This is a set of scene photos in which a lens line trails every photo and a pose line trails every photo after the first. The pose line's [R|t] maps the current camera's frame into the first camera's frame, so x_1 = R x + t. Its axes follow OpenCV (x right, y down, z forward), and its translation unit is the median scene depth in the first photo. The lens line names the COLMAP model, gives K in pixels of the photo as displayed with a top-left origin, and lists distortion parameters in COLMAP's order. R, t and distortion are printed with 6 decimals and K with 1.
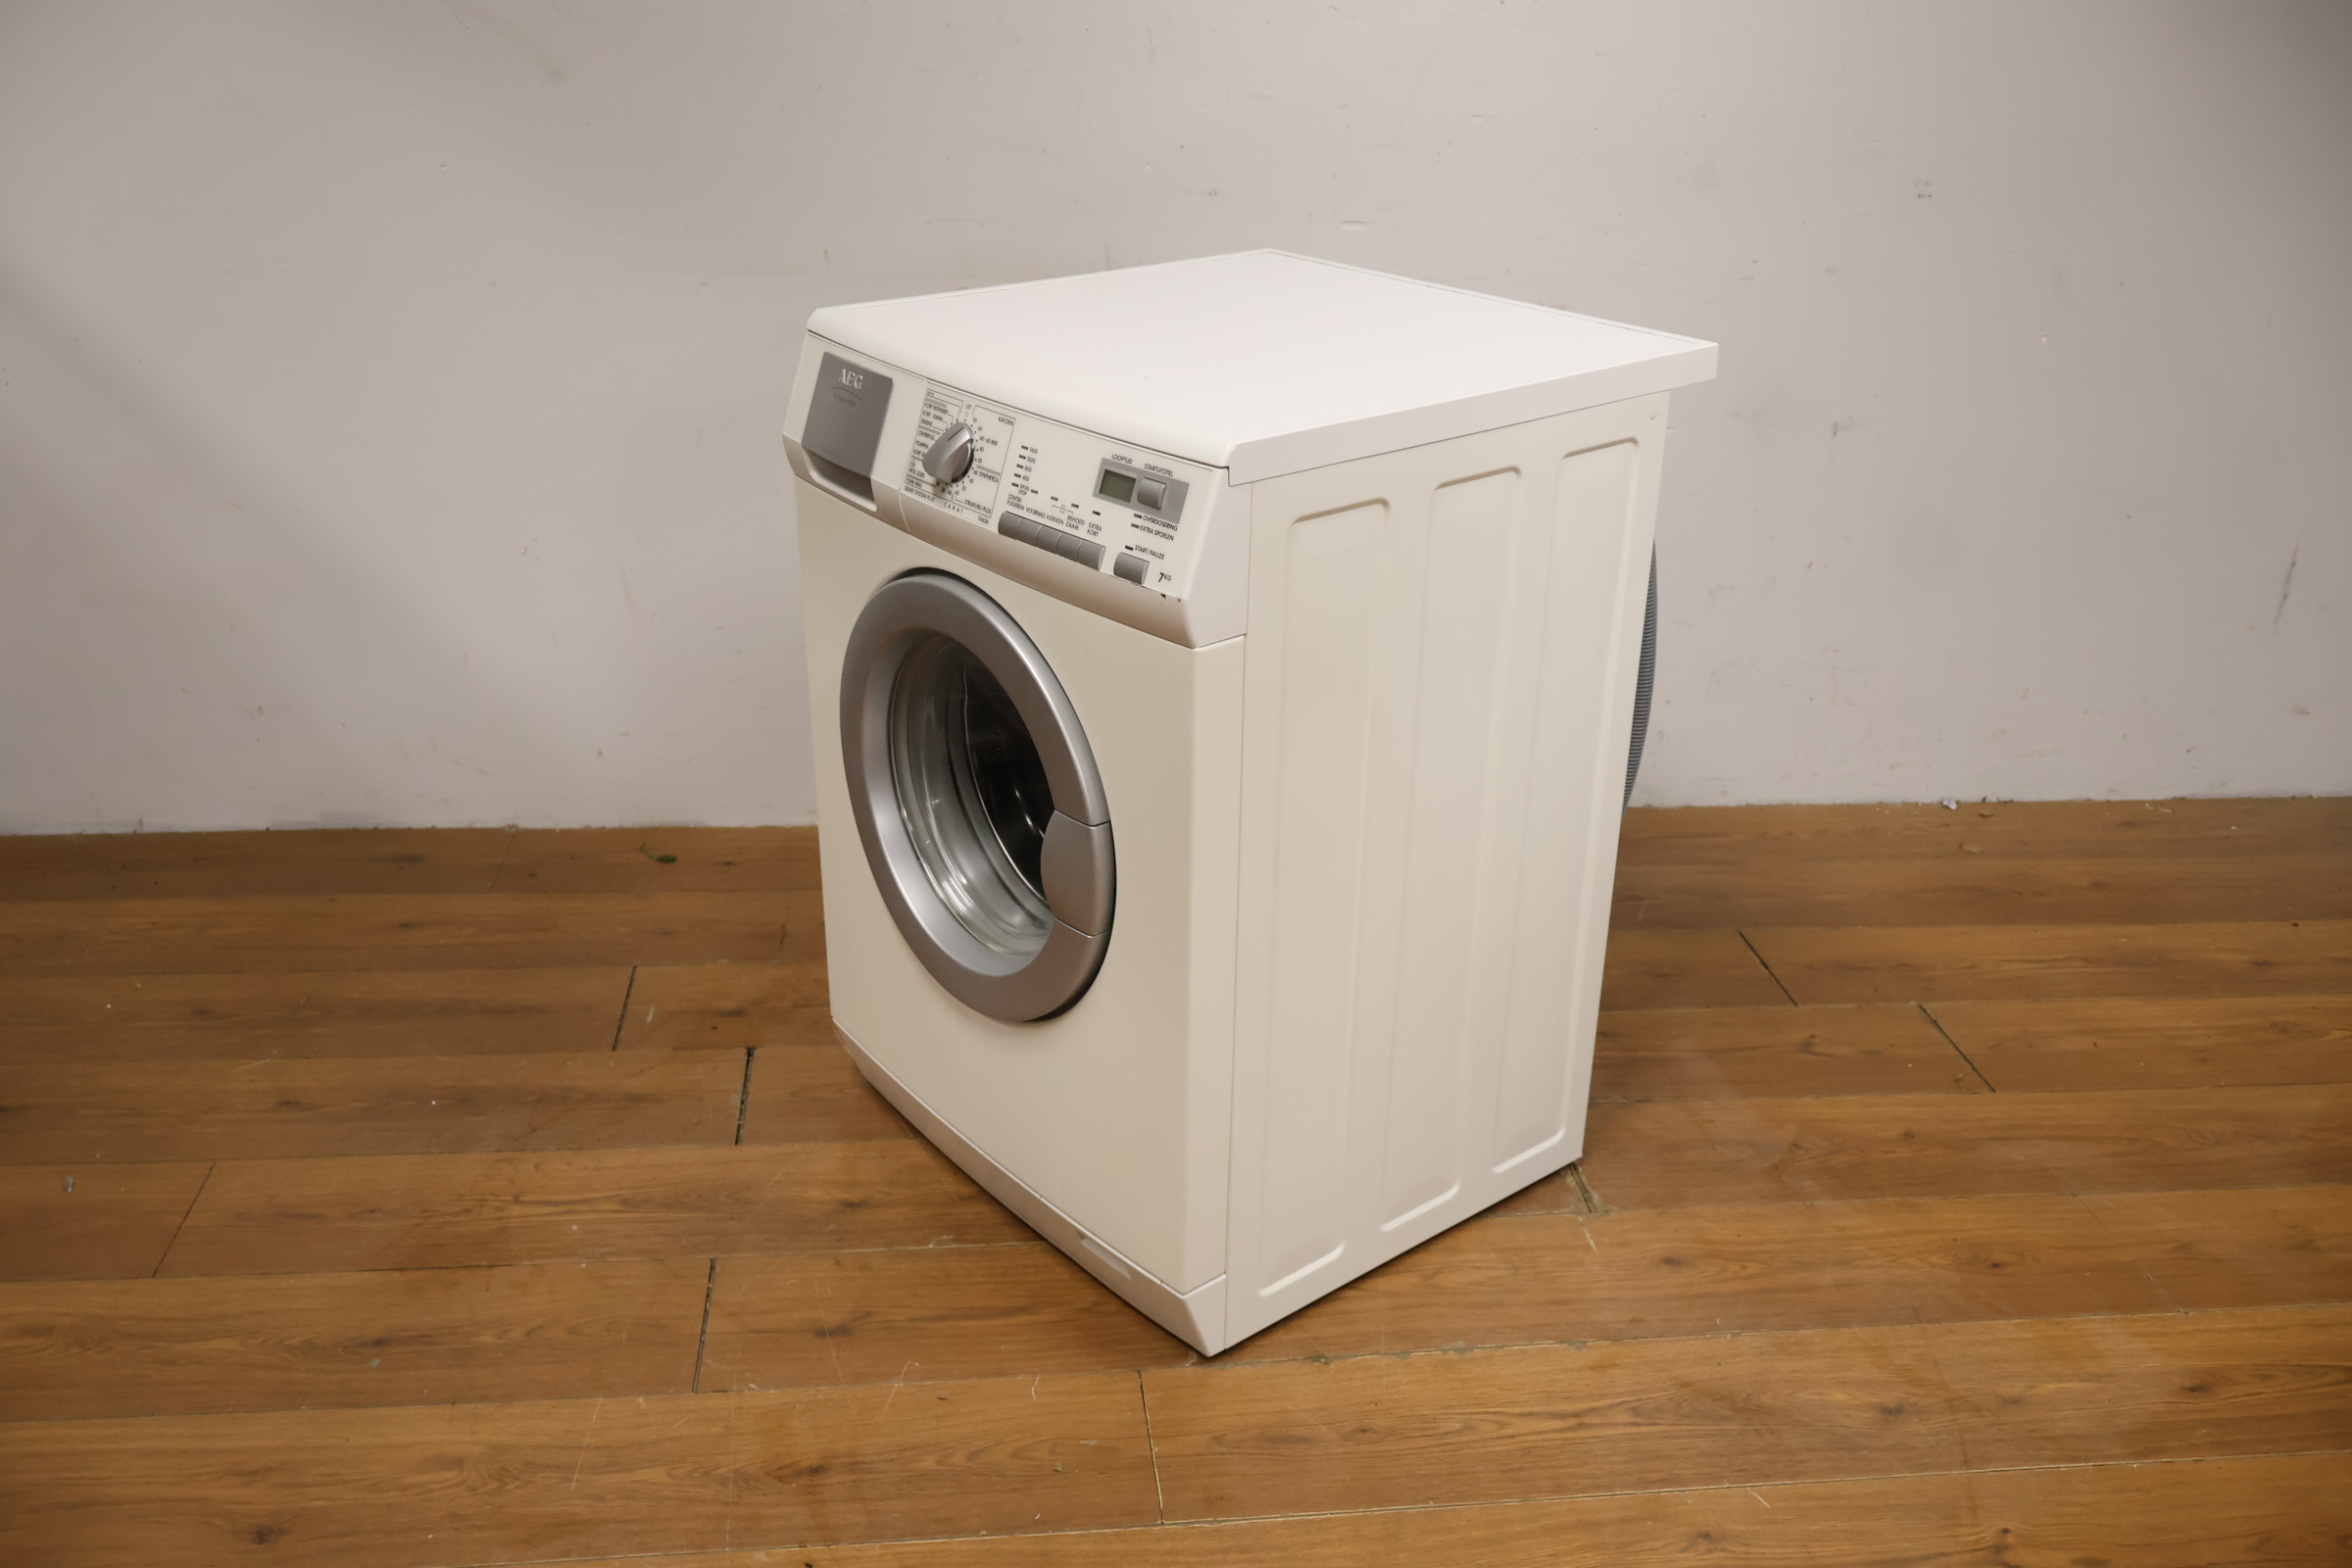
lens RADIAL K [[2008.6, 0, 1160.7], [0, 2008.6, 780.4], [0, 0, 1]] dist [-0.007554, 0.004937]
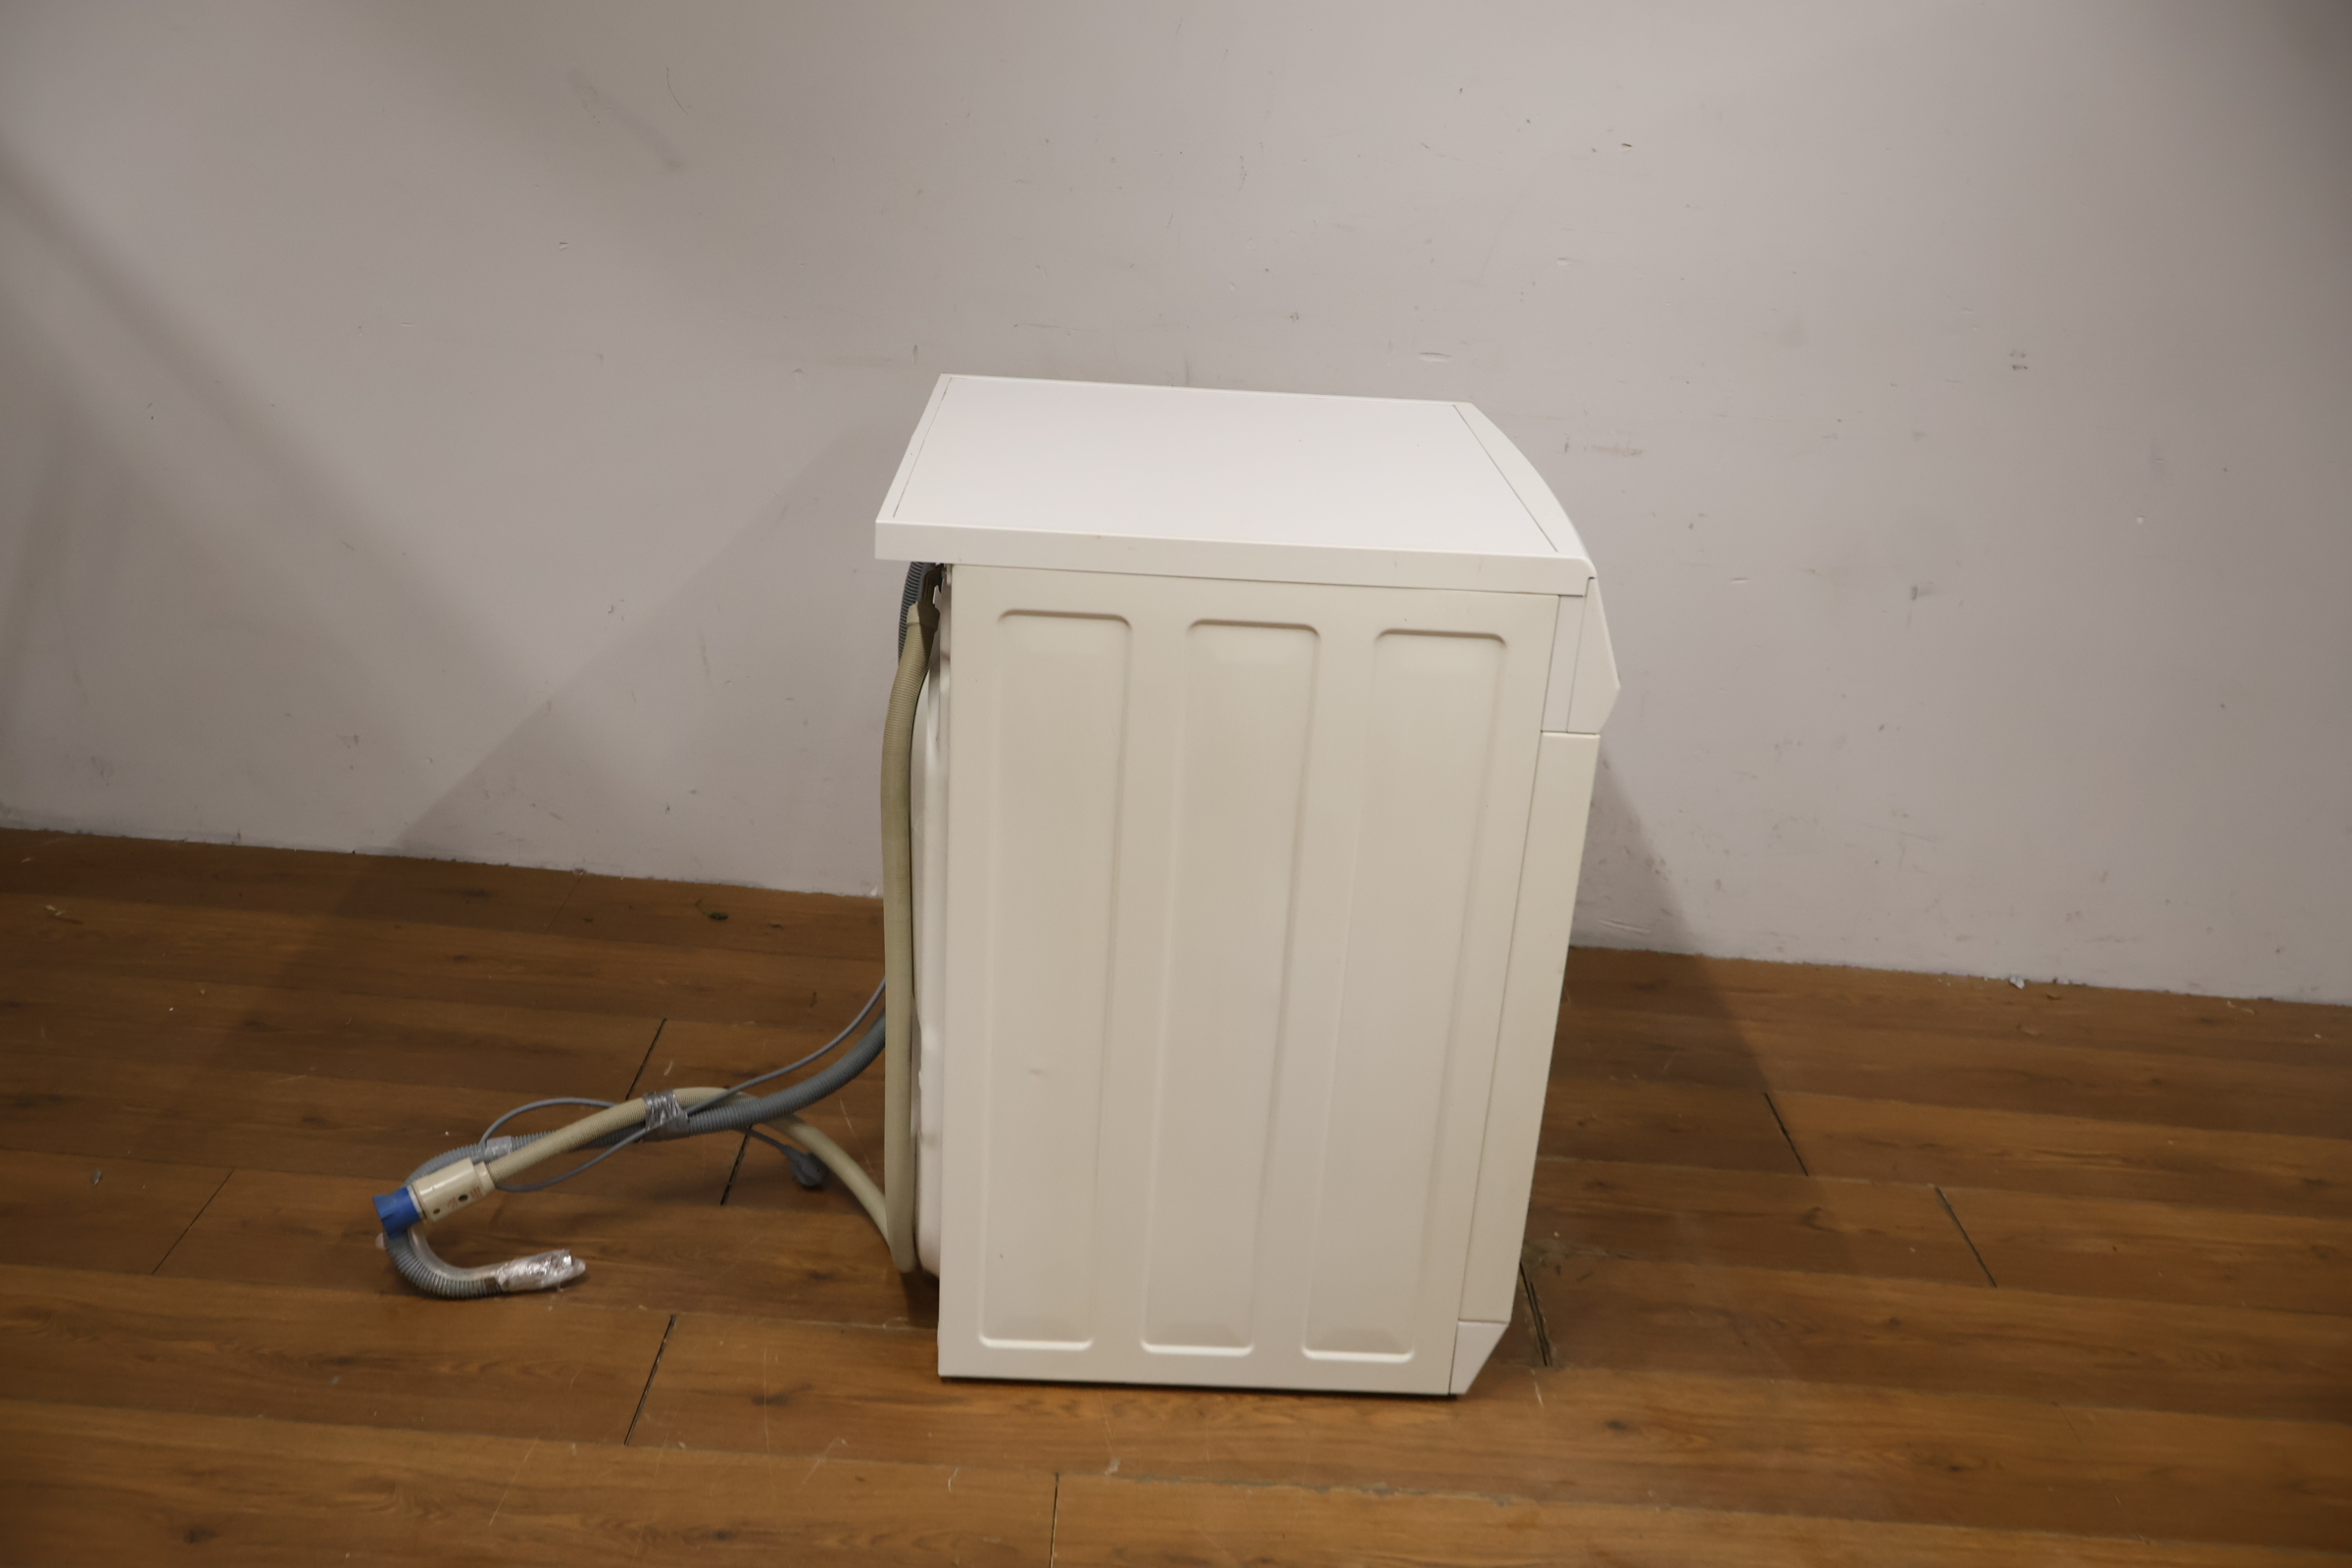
lens RADIAL K [[2008.6, 0, 1171.5], [0, 2008.6, 786.5], [0, 0, 1]] dist [-0.007554, 0.004937]
pose [[0.992148, 0.088096, -0.088783, 0.095226], [-0.091182, 0.995342, -0.031320, -0.022096], [0.085610, 0.039169, 0.995558, -0.013976]]
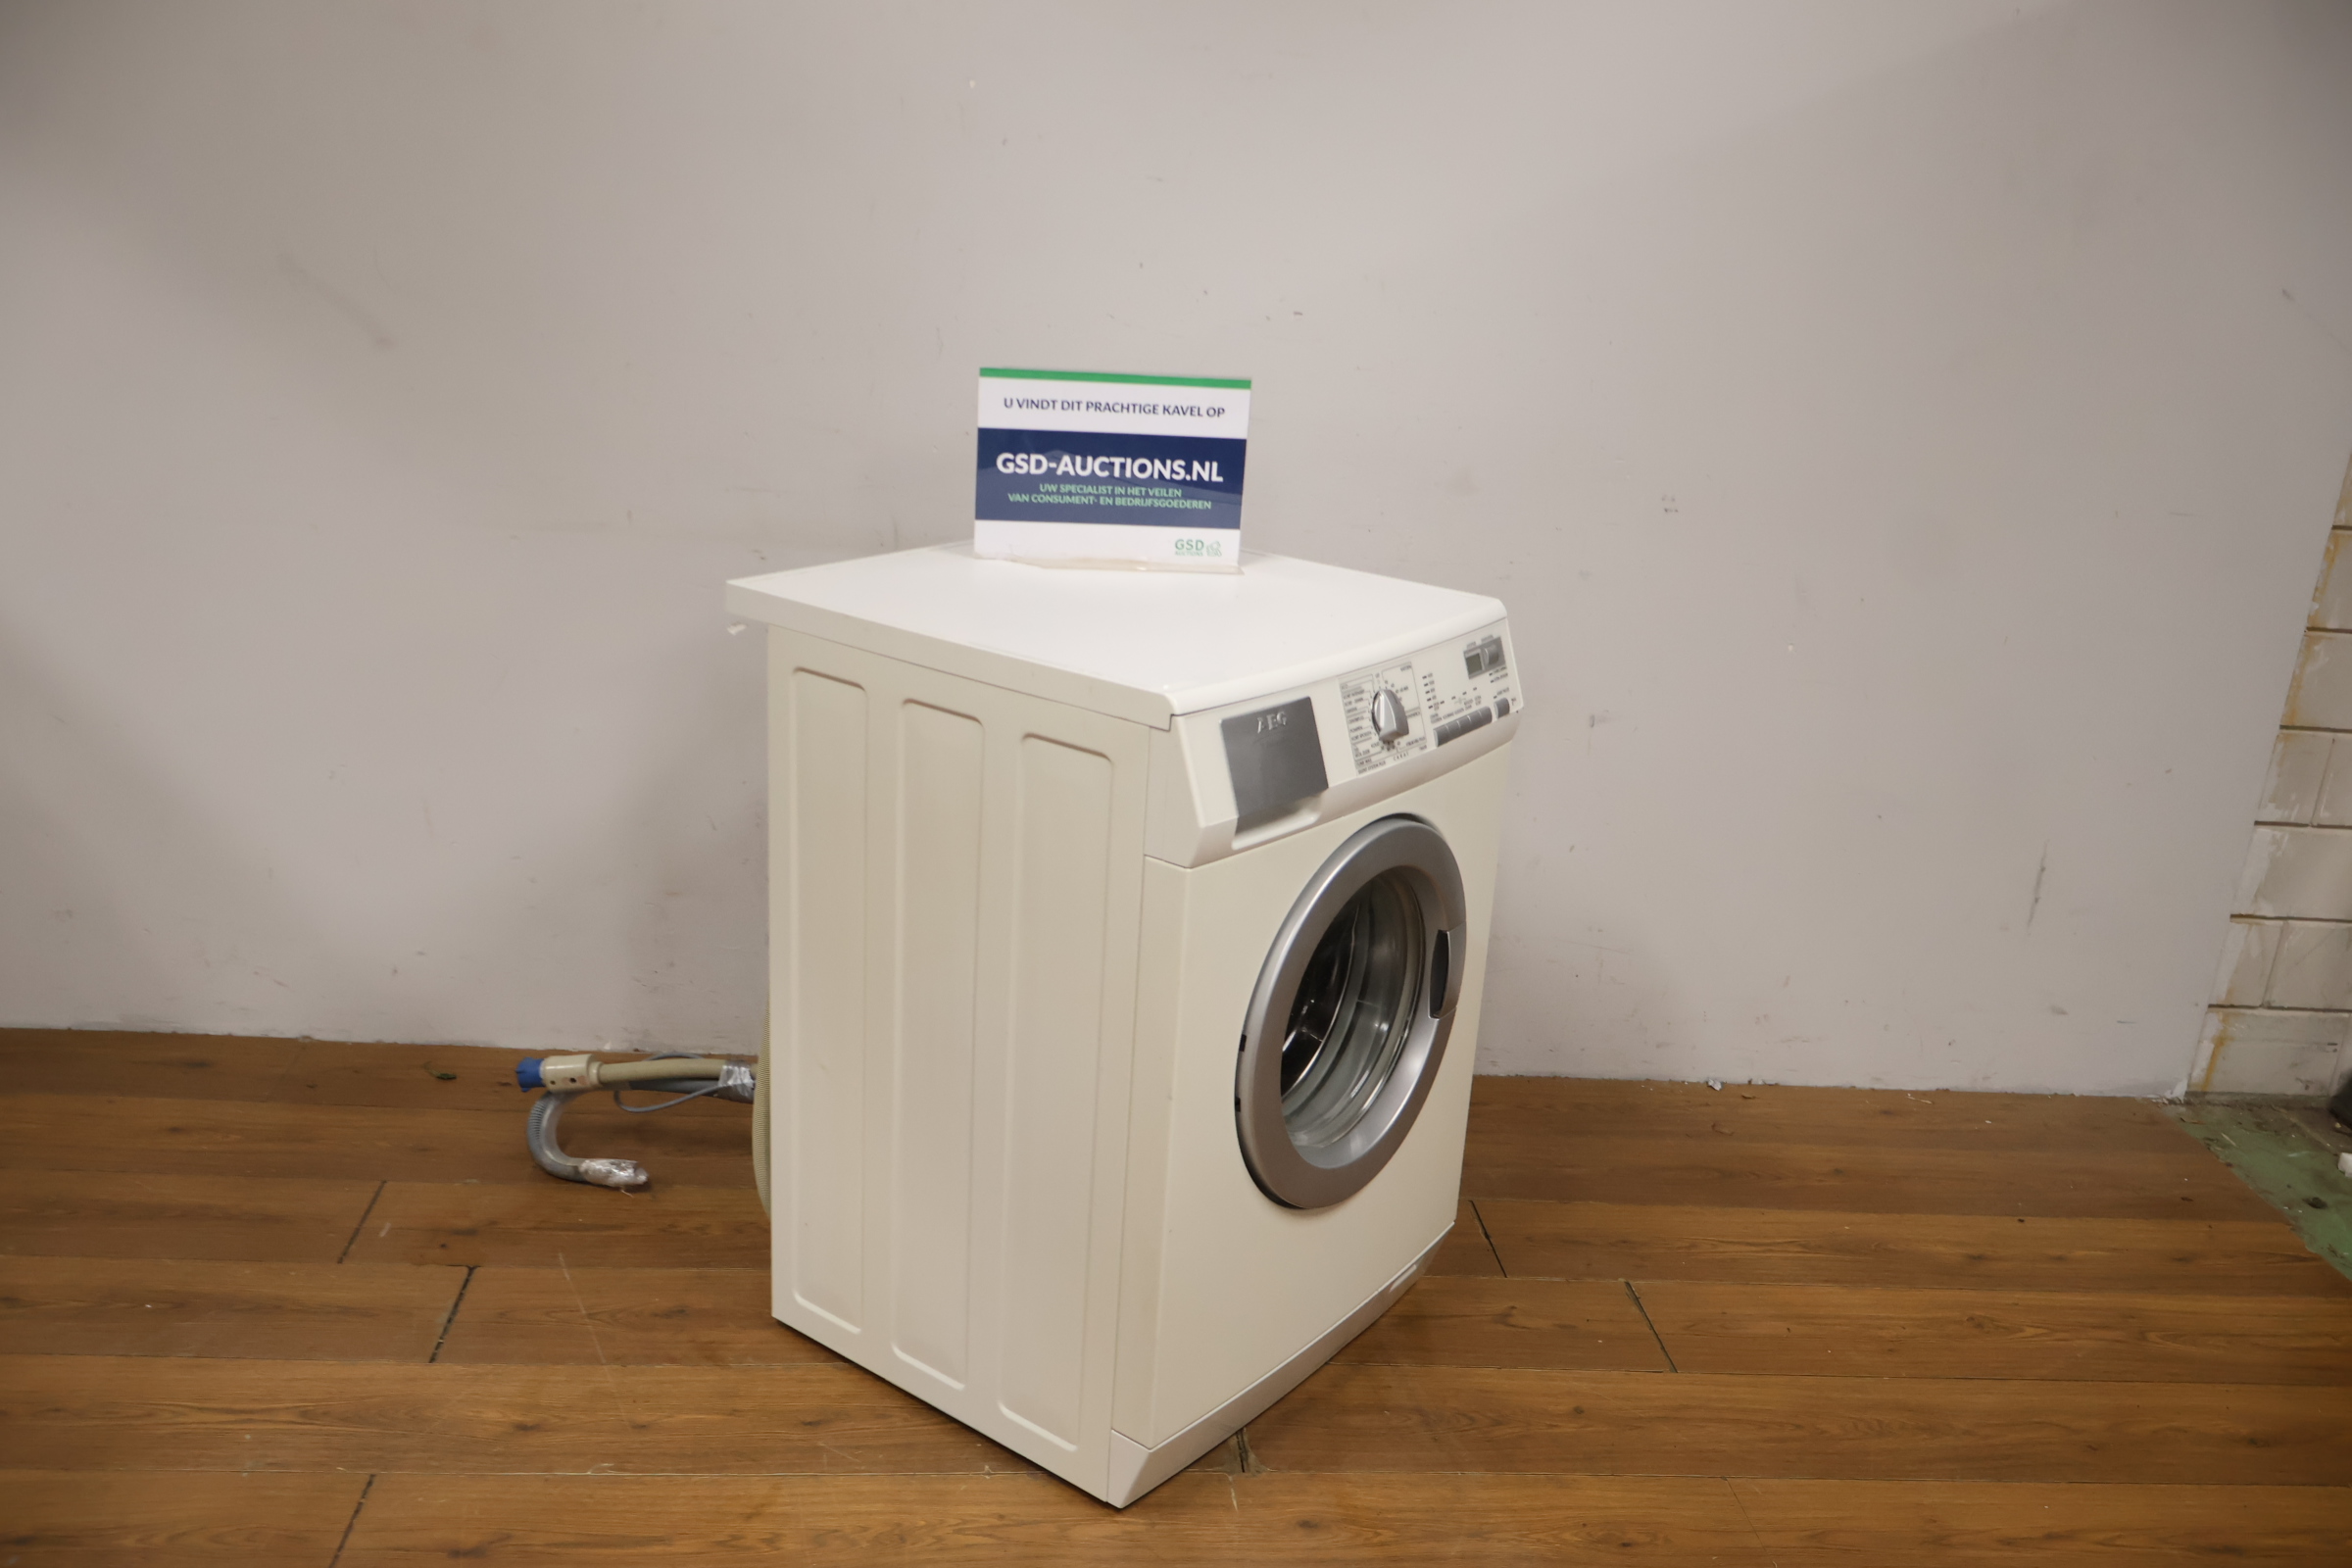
lens RADIAL K [[2008.6, 0, 1179.5], [0, 2008.6, 787.4], [0, 0, 1]] dist [-0.007554, 0.004937]
pose [[0.998778, 0.049353, -0.002516, 0.169941], [-0.049324, 0.992506, -0.111802, -0.016231], [-0.003021, 0.111789, 0.993727, -0.060273]]
